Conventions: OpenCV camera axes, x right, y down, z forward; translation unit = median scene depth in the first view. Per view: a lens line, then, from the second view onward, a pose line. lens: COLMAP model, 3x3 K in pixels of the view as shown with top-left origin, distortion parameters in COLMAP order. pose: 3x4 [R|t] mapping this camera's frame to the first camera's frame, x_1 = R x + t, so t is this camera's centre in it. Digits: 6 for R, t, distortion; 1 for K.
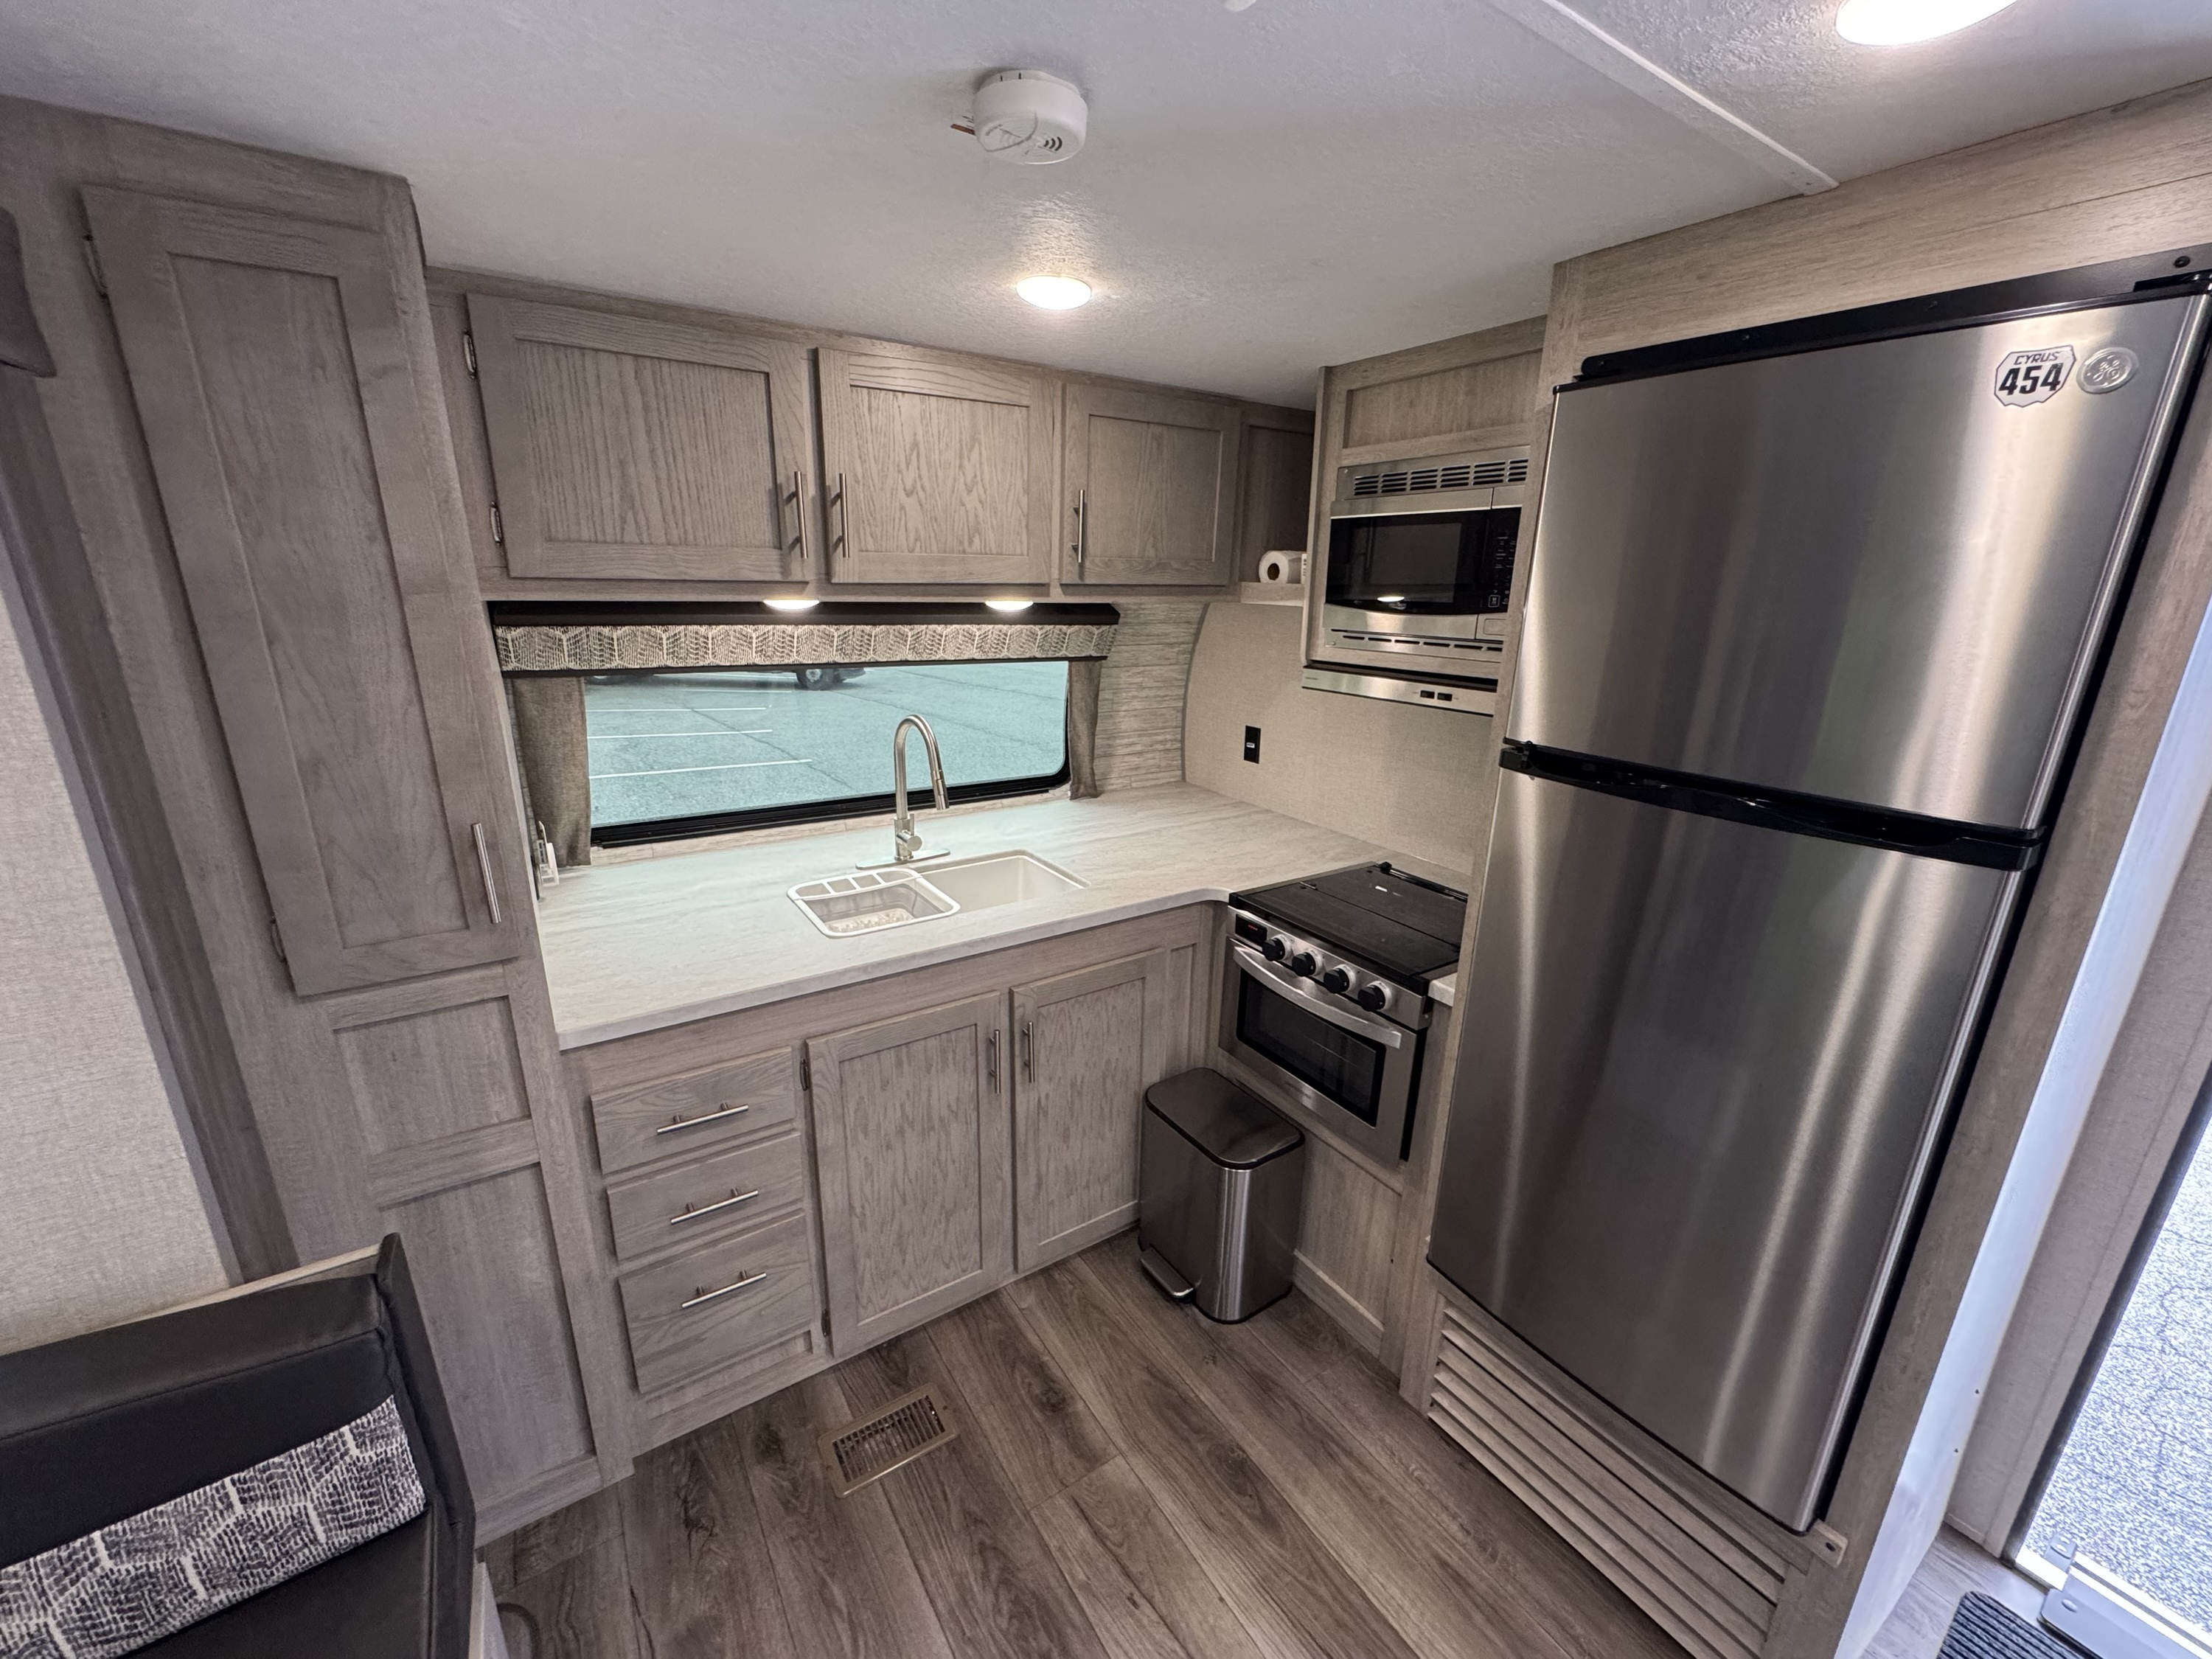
lens RADIAL K [[882.1, 0, 1106.0], [0, 882.1, 829.5], [0, 0, 1]] dist [-0.003554, -0.000132]
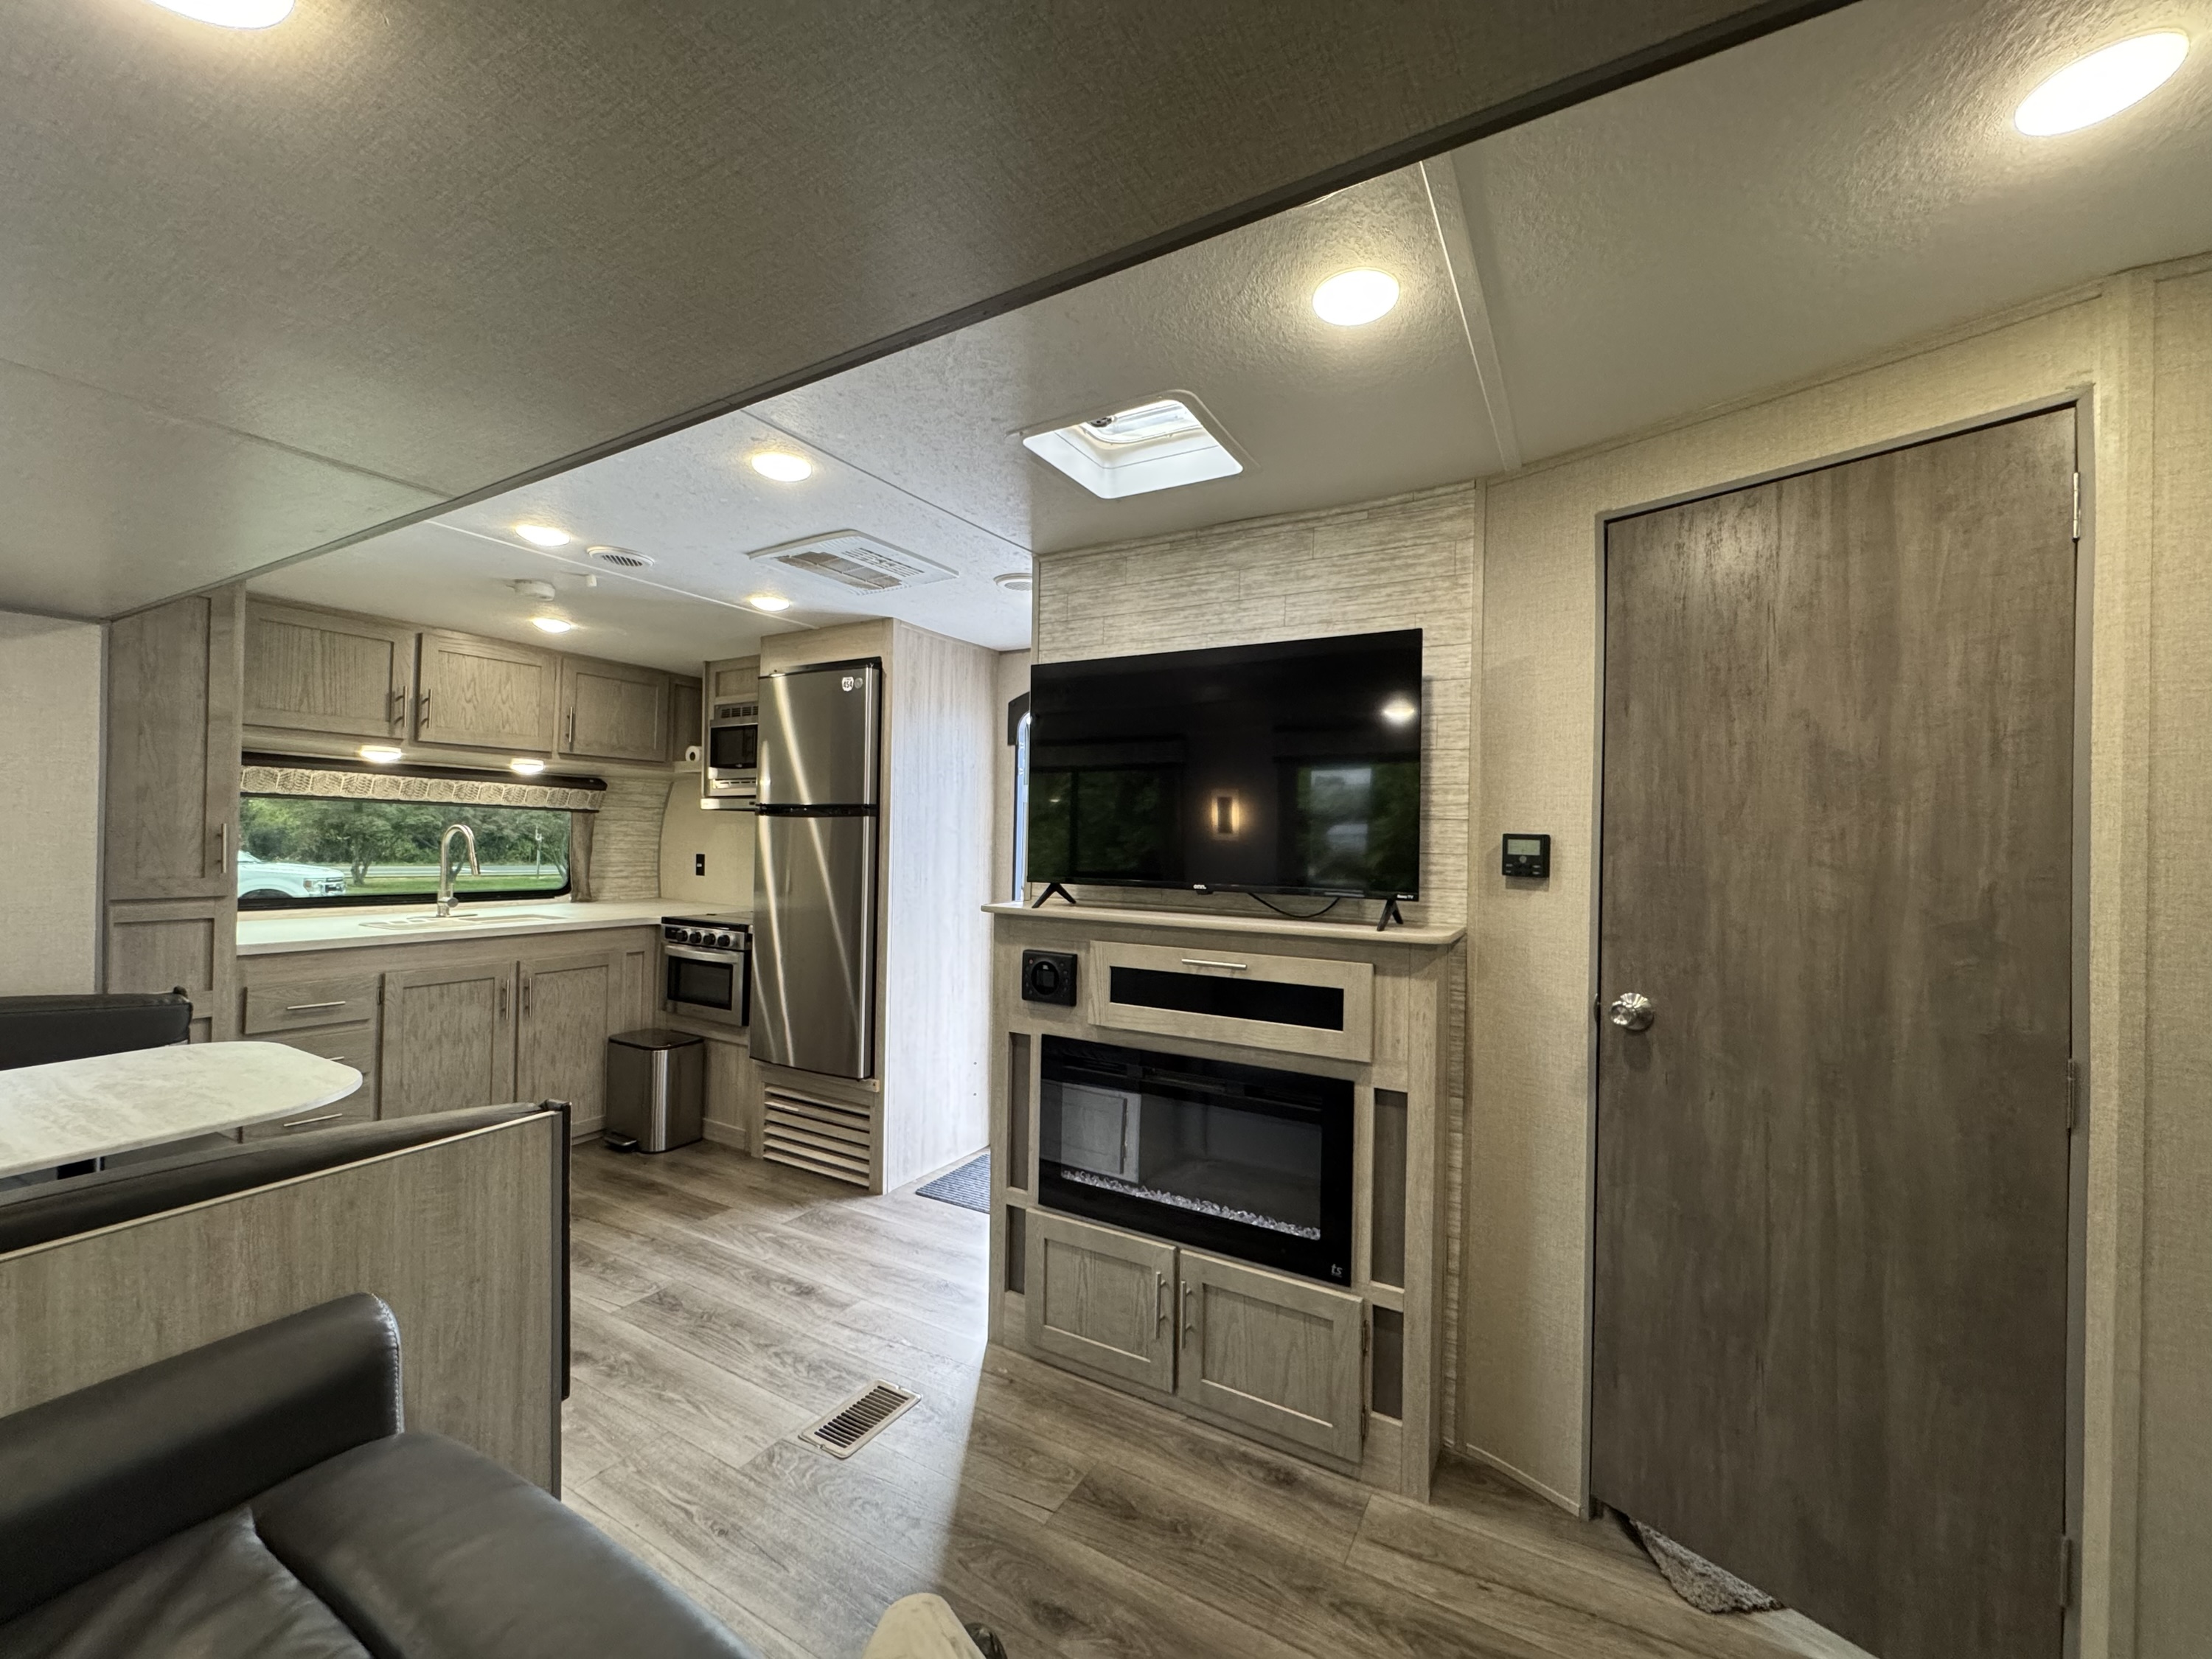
lens RADIAL K [[882.1, 0, 1106.0], [0, 882.1, 829.5], [0, 0, 1]] dist [-0.003554, -0.000132]
pose [[0.893735, 0.002688, 0.448587, 0.170096], [0.122789, 0.960326, -0.250393, 0.559733], [-0.431463, 0.278867, 0.857947, -1.222488]]
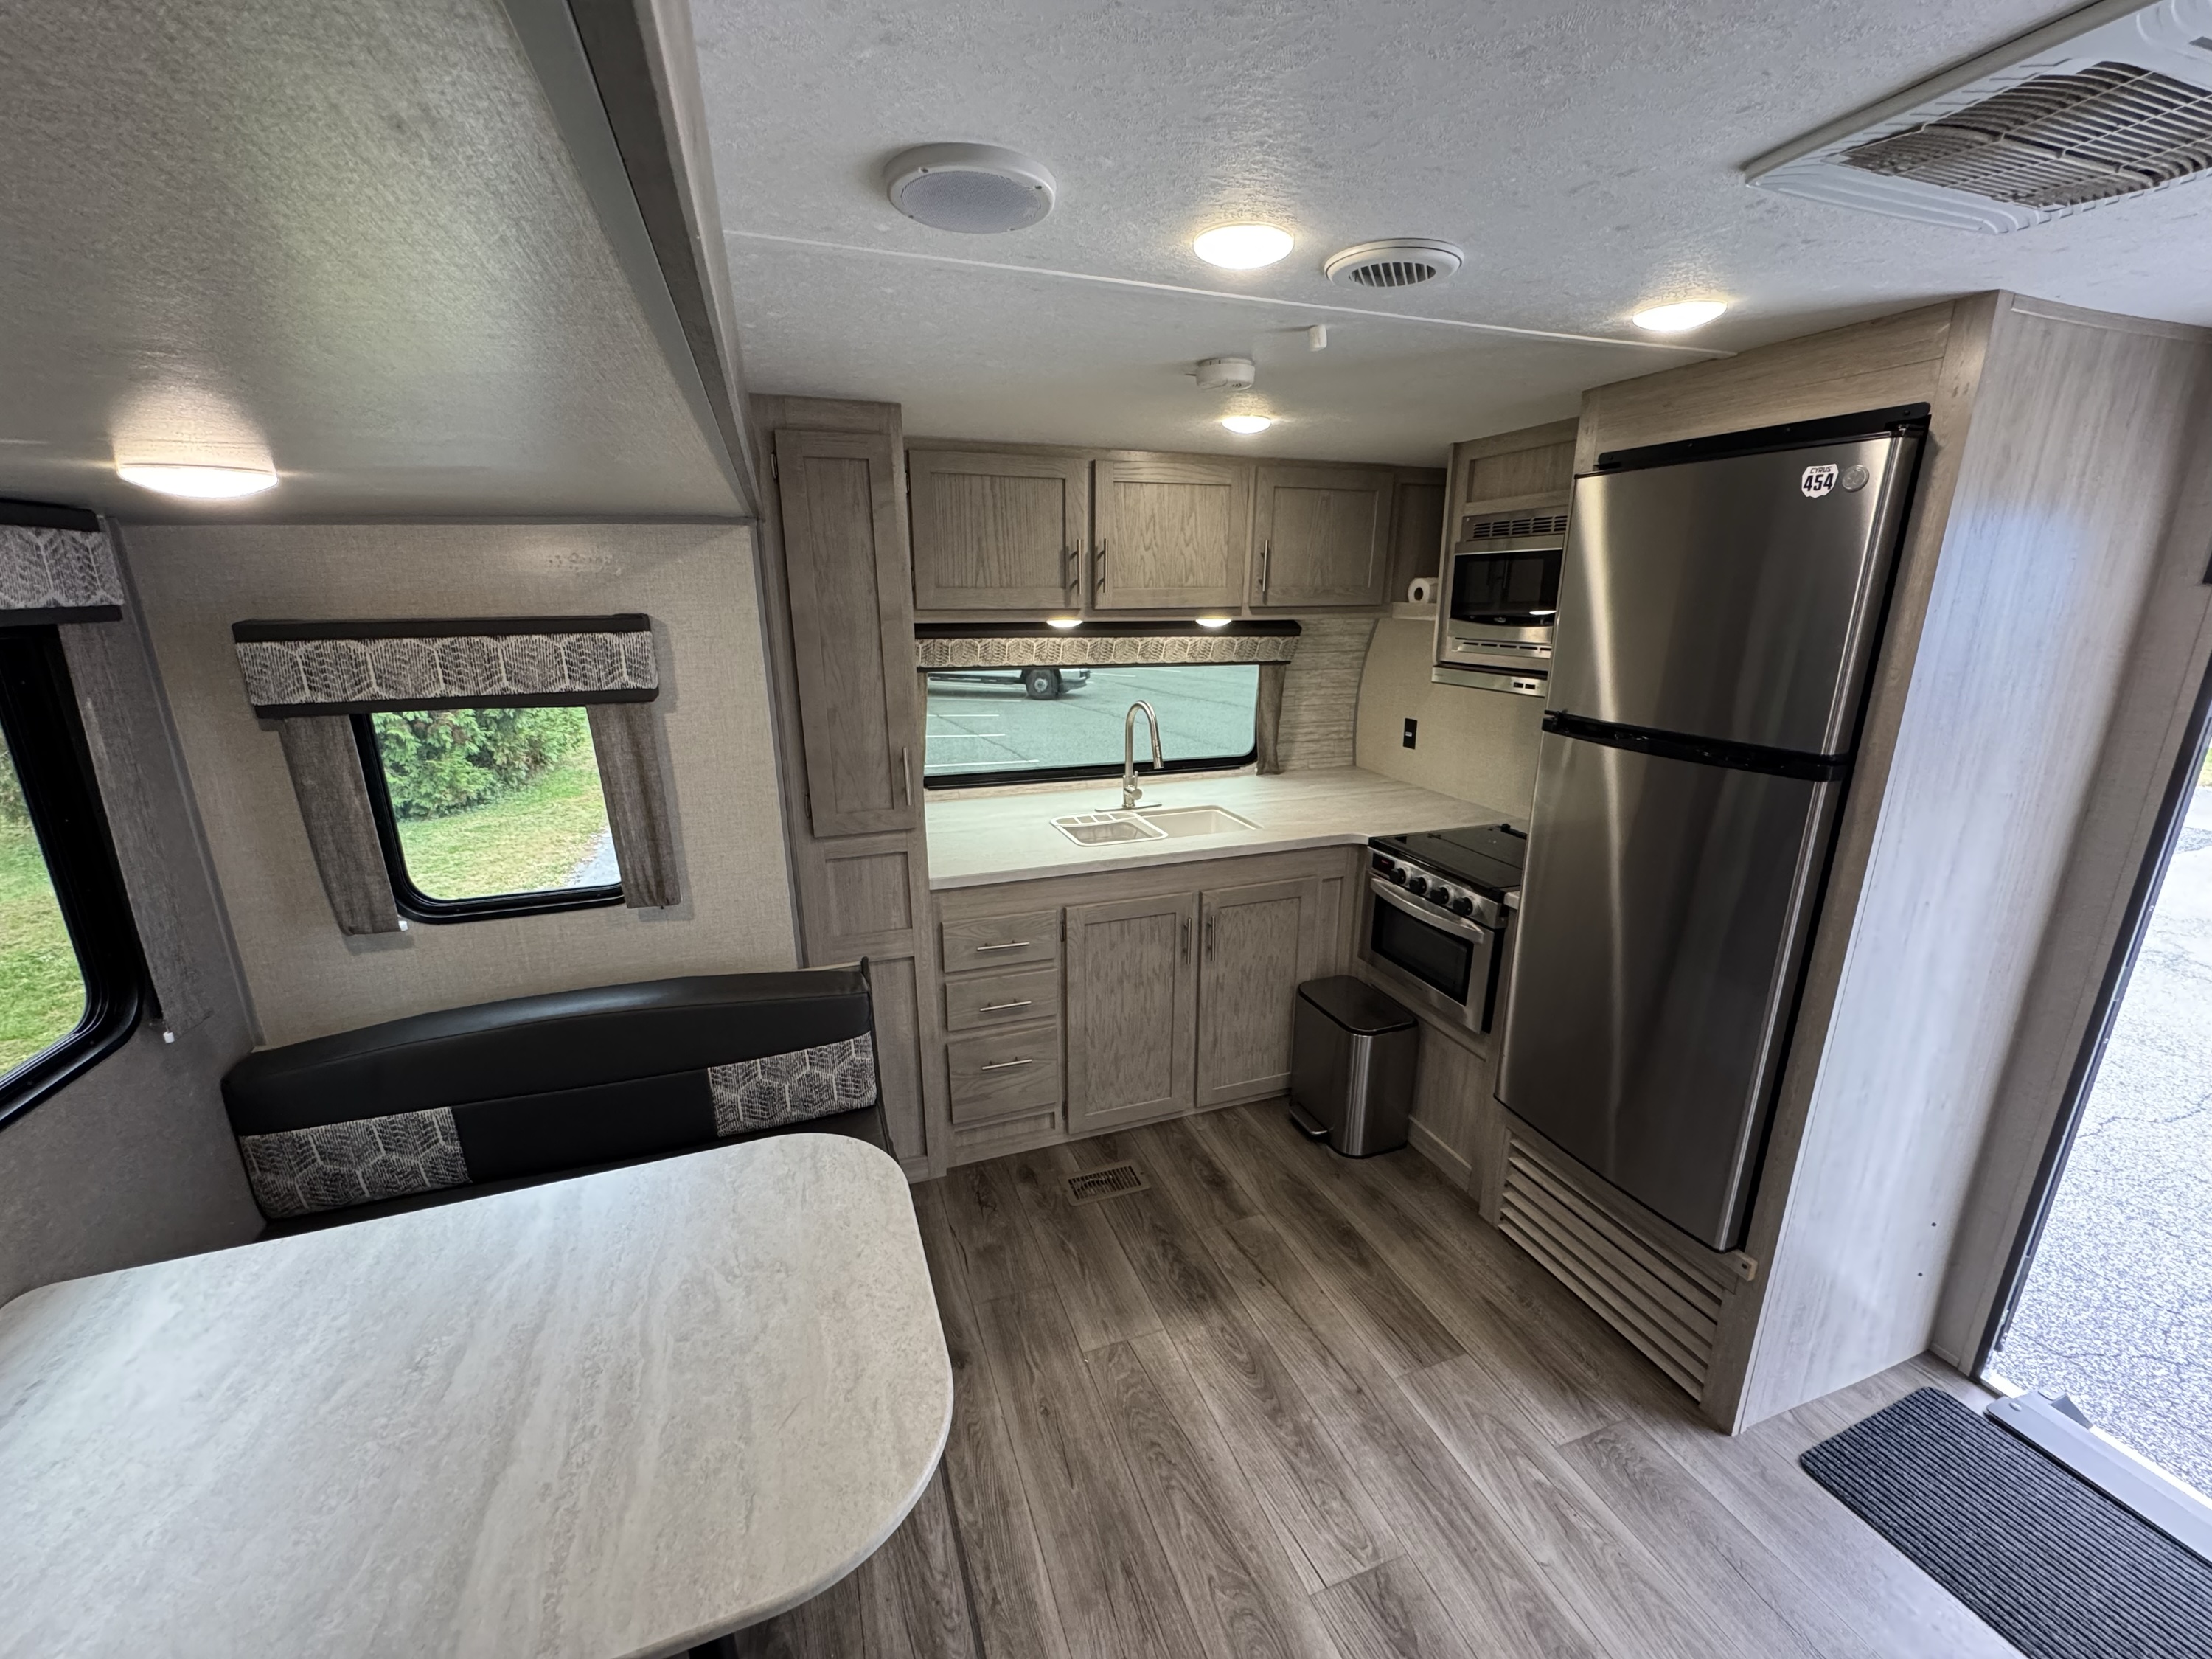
lens RADIAL K [[882.1, 0, 1106.0], [0, 882.1, 829.5], [0, 0, 1]] dist [-0.003554, -0.000132]
pose [[0.972169, 0.043010, -0.230300, 0.071597], [-0.046723, 0.998851, -0.010692, 0.110824], [0.229575, 0.021155, 0.973061, -0.448926]]
